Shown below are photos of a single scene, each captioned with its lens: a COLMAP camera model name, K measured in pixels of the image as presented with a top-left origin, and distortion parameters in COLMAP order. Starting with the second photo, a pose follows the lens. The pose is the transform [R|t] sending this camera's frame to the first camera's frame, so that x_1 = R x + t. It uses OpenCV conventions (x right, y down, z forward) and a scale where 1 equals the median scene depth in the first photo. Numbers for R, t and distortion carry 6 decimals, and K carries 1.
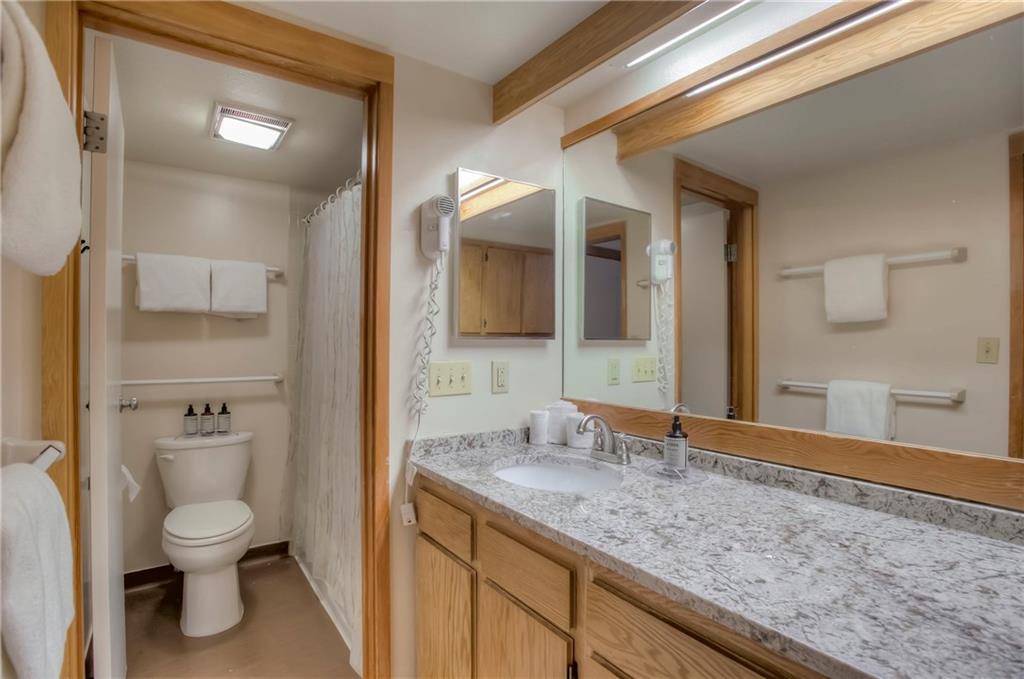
lens RADIAL K [[494.4, 0, 515.1], [0, 494.4, 337.8], [0, 0, 1]] dist [-0.066005, 0.022782]
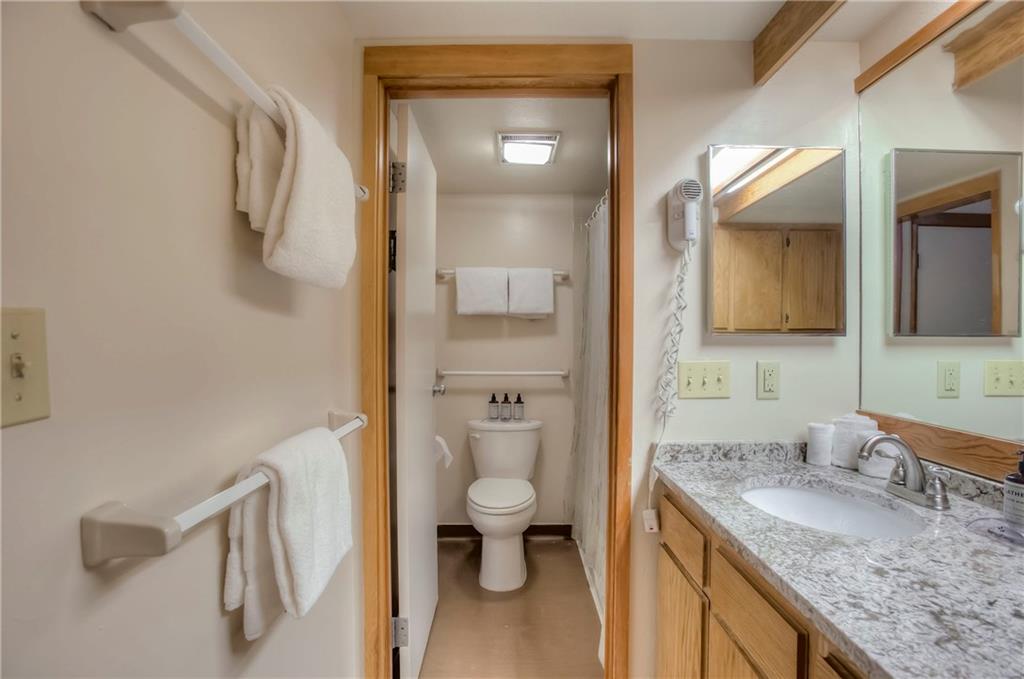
lens RADIAL K [[494.4, 0, 518.9], [0, 494.4, 338.5], [0, 0, 1]] dist [-0.066005, 0.022782]
pose [[0.816672, -0.002794, -0.577095, 0.149536], [0.005834, 0.999977, 0.003414, 0.002238], [0.577072, -0.006154, 0.816670, 0.097909]]
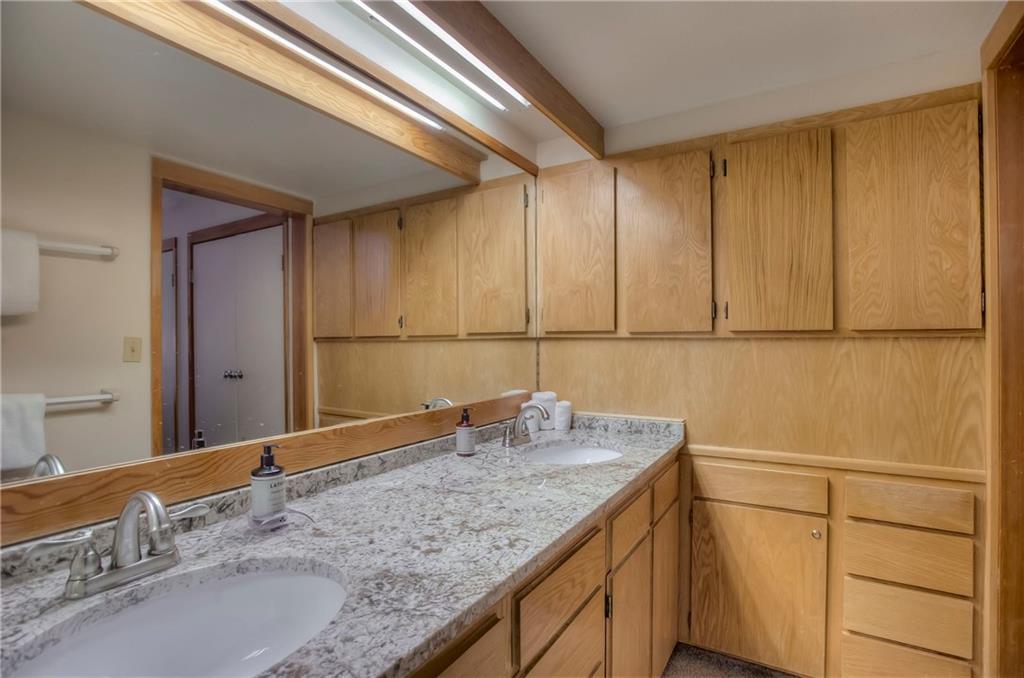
lens RADIAL K [[494.4, 0, 517.1], [0, 494.4, 337.7], [0, 0, 1]] dist [-0.066005, 0.022782]
pose [[-0.390856, 0.001755, 0.920450, -0.526587], [-0.002621, 0.999992, -0.003019, 0.001064], [-0.920448, -0.003592, -0.390848, 1.034109]]
